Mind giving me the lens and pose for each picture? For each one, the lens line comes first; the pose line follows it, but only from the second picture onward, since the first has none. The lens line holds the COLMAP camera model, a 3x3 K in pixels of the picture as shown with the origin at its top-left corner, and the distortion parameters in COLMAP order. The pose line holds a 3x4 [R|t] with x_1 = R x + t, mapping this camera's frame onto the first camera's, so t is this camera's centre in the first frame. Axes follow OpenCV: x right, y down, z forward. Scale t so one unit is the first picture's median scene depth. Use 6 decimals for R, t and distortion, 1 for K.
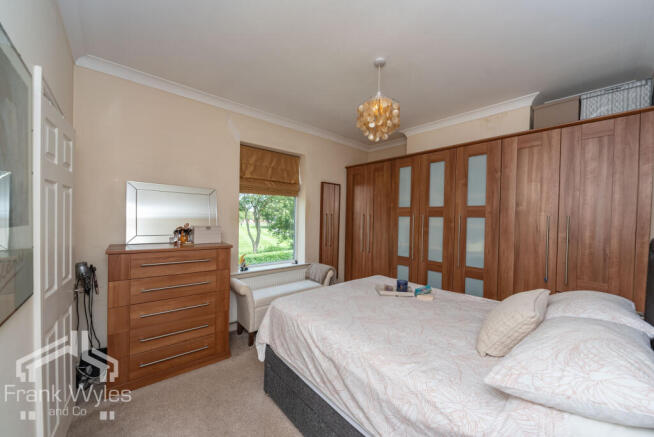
lens RADIAL K [[258.4, 0, 327.0], [0, 258.4, 218.5], [0, 0, 1]] dist [0.000317, 0.000030]
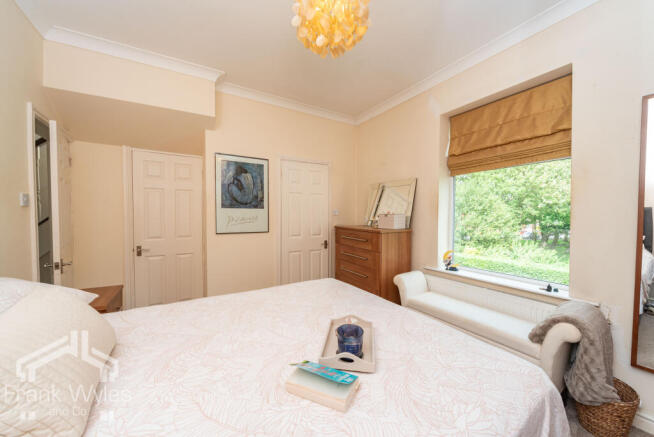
lens RADIAL K [[239.7, 0, 327.0], [0, 239.7, 218.5], [0, 0, 1]] dist [0.000089, -0.000001]
pose [[-0.175607, 0.009159, -0.984418, 0.483709], [-0.013466, 0.999841, 0.011704, 0.035378], [0.984368, 0.015311, -0.175455, 0.740149]]
